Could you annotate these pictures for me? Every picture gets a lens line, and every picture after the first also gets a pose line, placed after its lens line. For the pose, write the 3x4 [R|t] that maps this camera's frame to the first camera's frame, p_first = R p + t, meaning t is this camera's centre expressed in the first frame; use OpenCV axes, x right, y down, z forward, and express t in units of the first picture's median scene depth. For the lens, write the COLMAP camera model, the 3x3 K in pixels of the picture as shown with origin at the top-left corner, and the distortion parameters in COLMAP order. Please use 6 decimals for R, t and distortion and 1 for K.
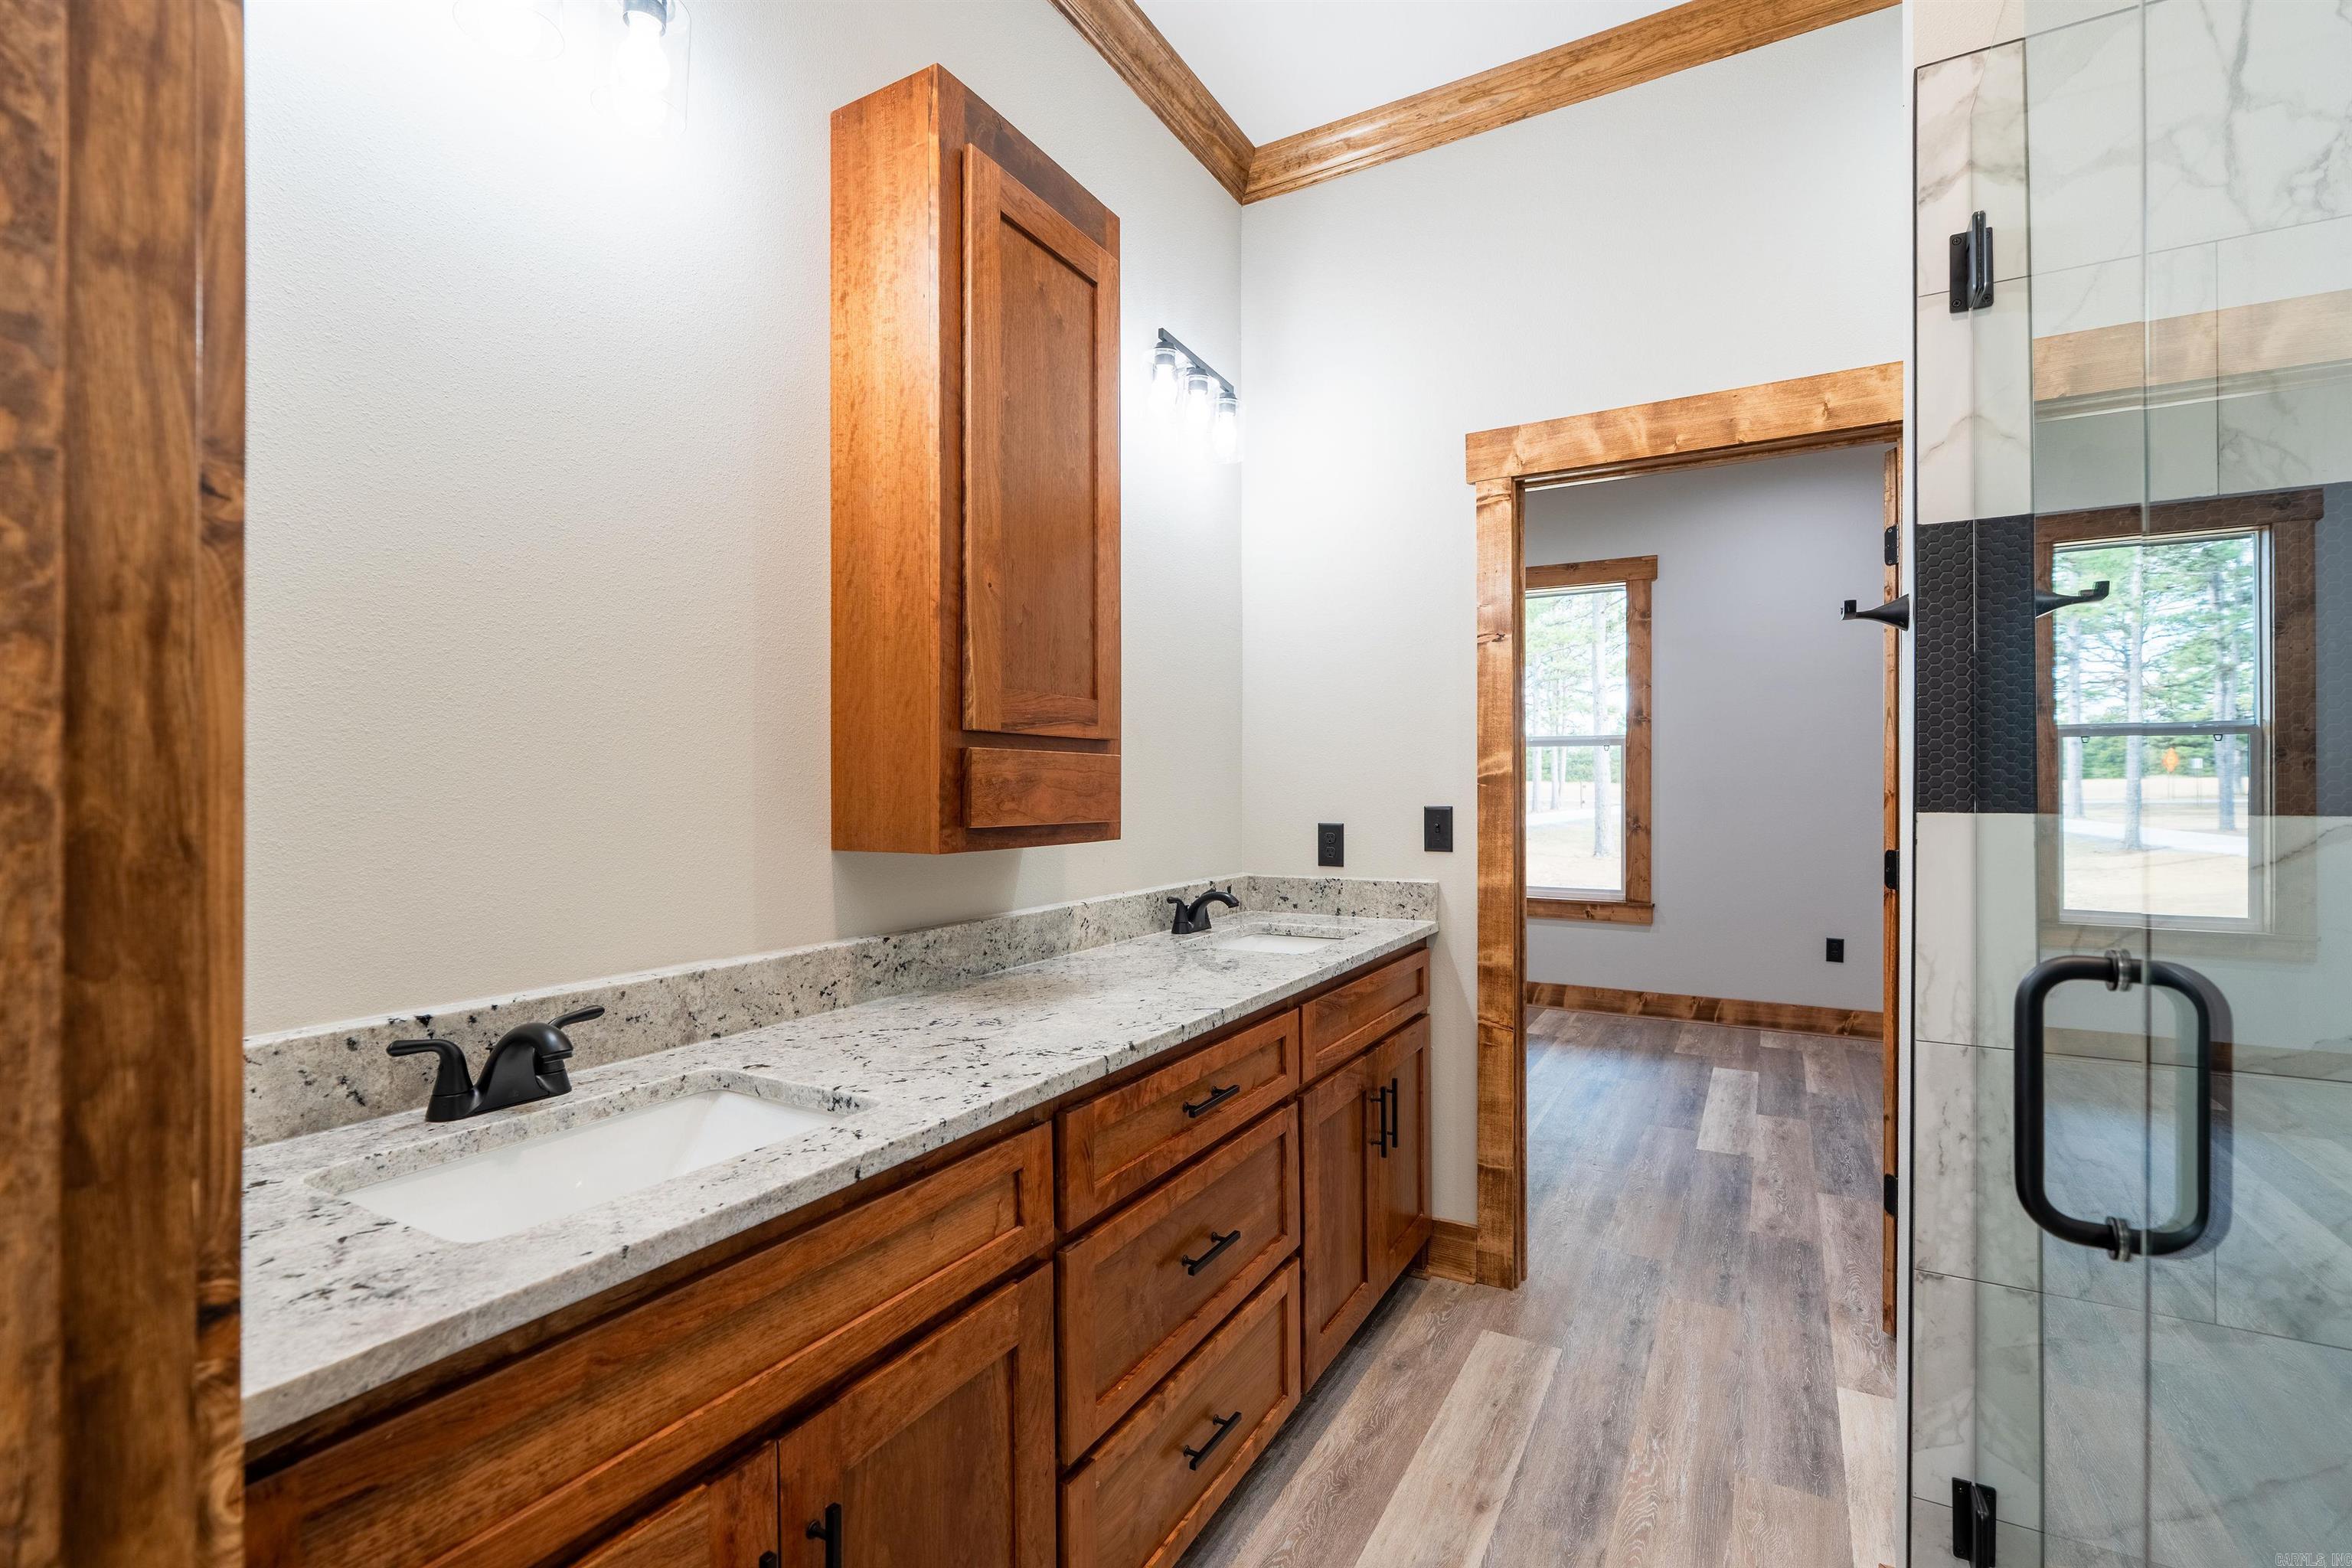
lens RADIAL K [[1051.7, 0, 1172.4], [0, 1051.7, 786.2], [0, 0, 1]] dist [-0.007701, 0.002789]
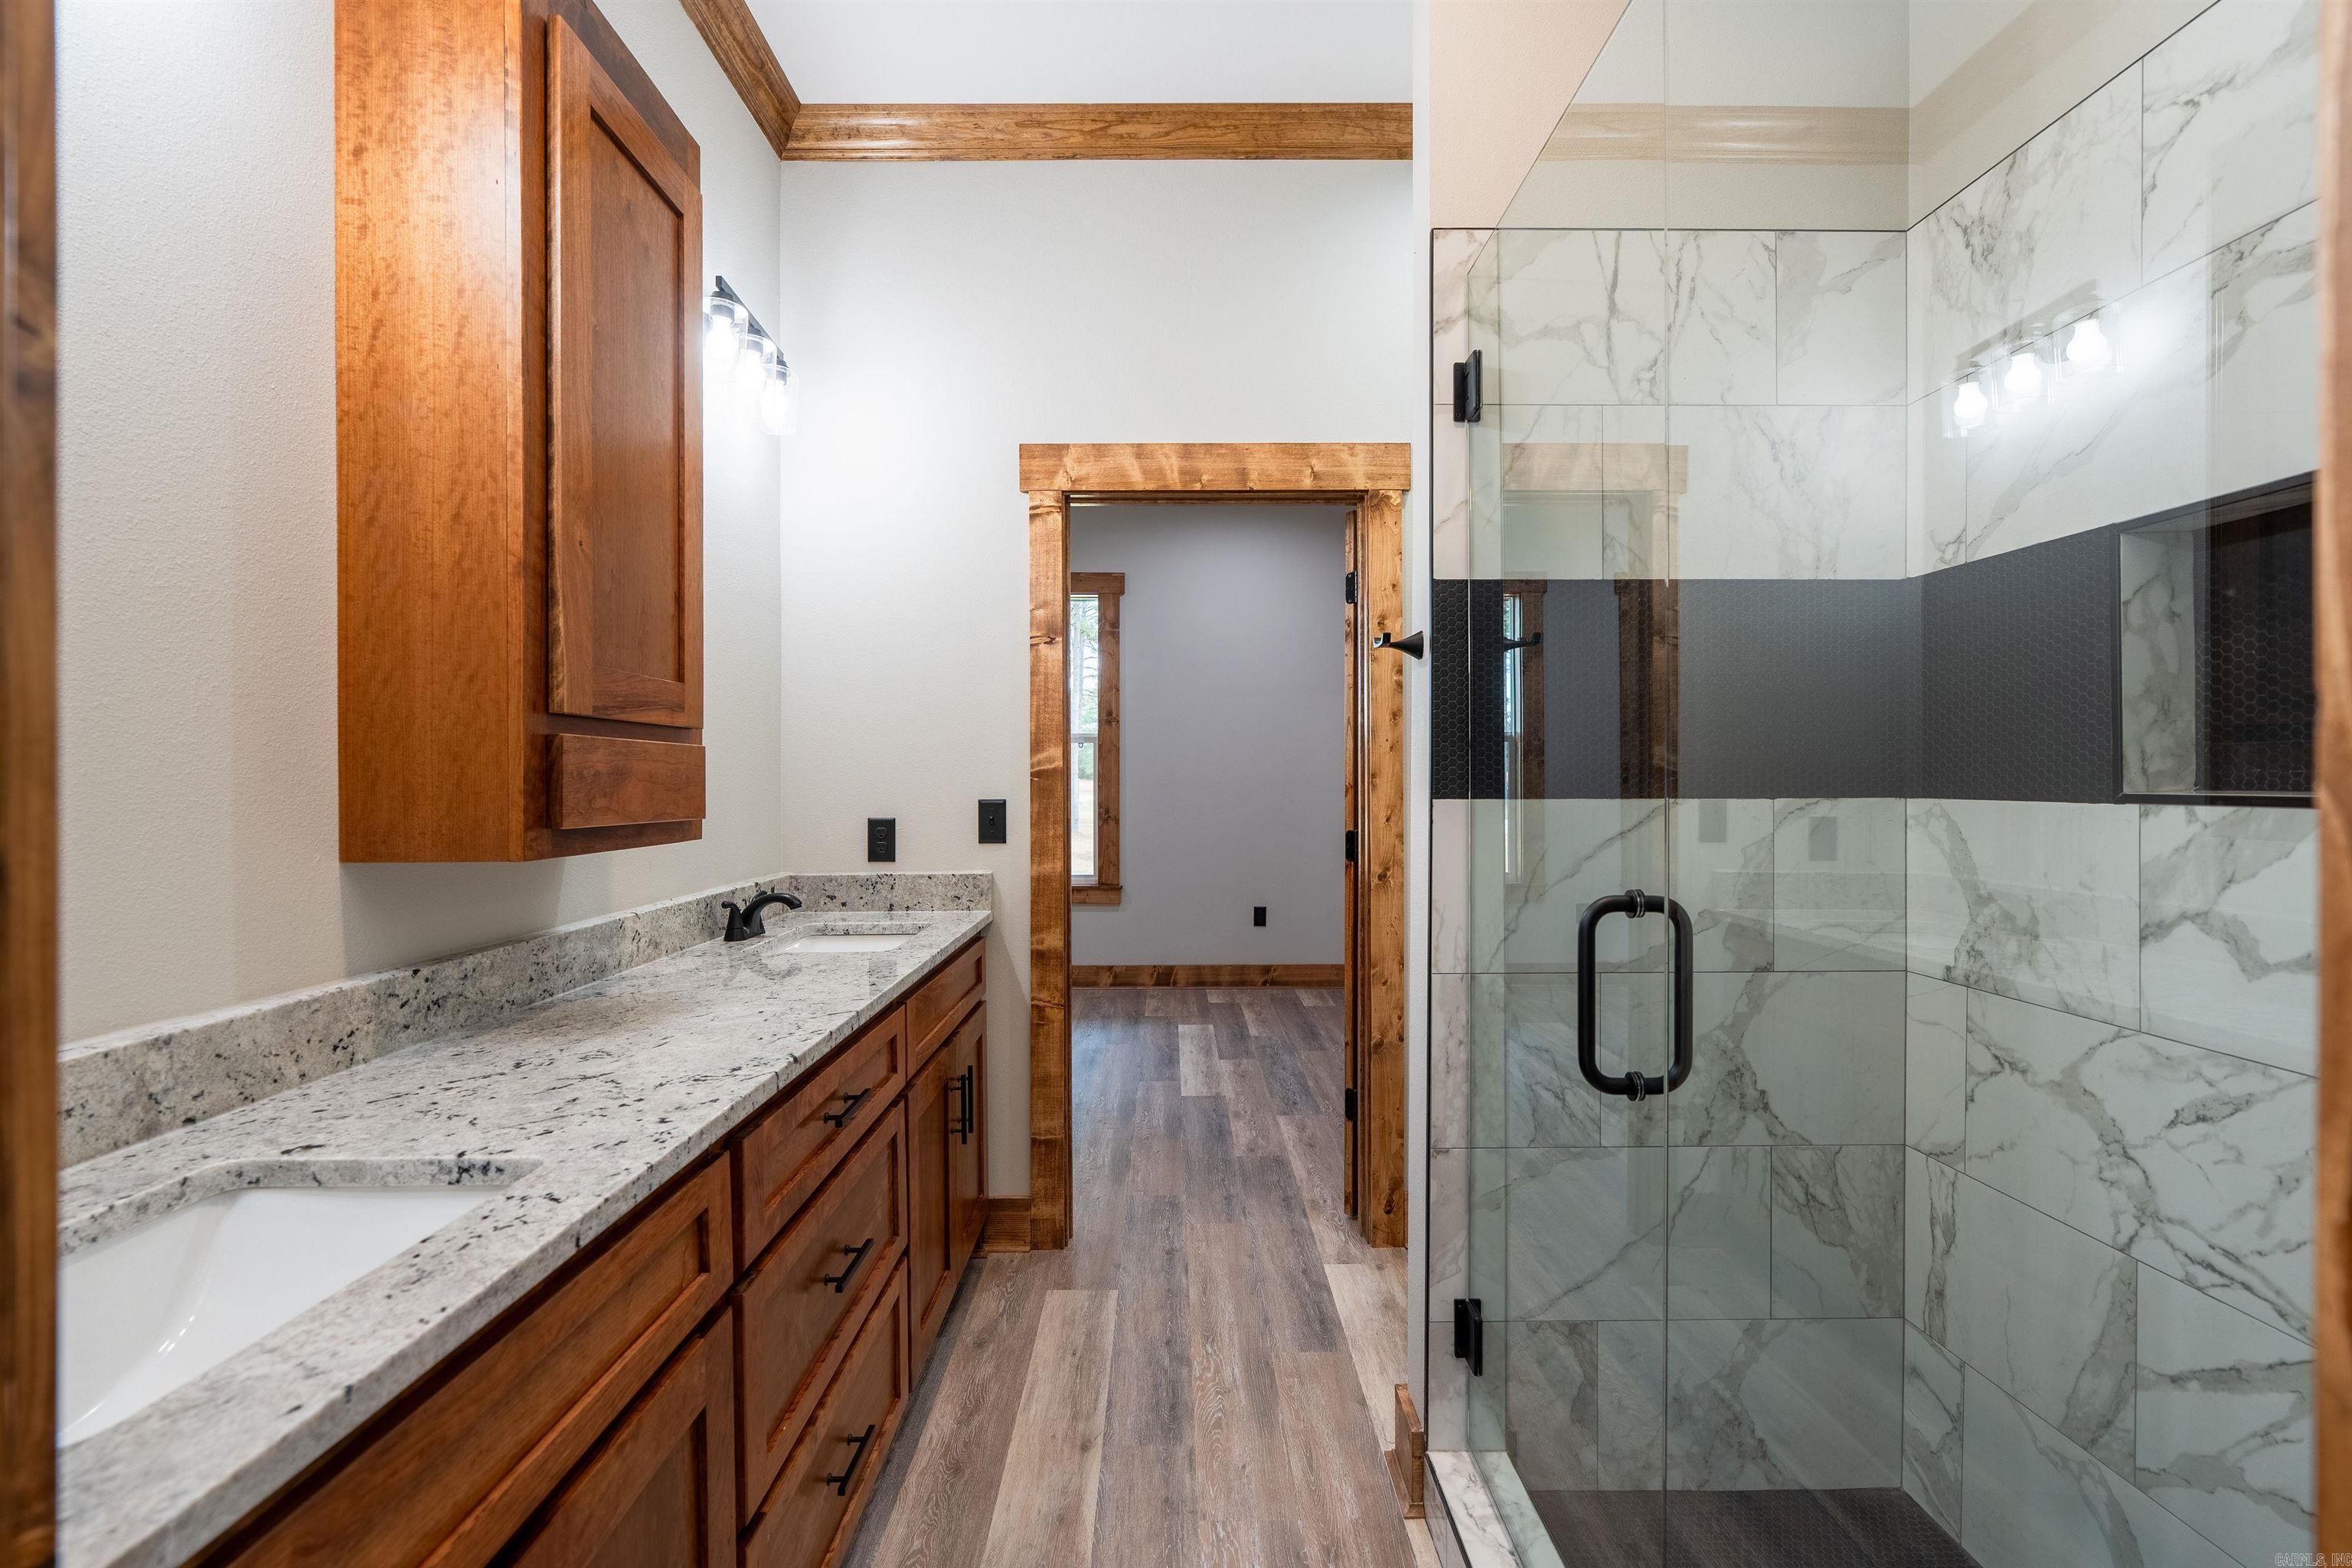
lens RADIAL K [[1051.7, 0, 1174.4], [0, 1051.7, 785.8], [0, 0, 1]] dist [-0.007701, 0.002789]
pose [[0.864294, -0.003746, 0.502974, -0.135867], [0.001447, 0.999987, 0.004960, 0.000964], [-0.502986, -0.003559, 0.864288, 0.017559]]
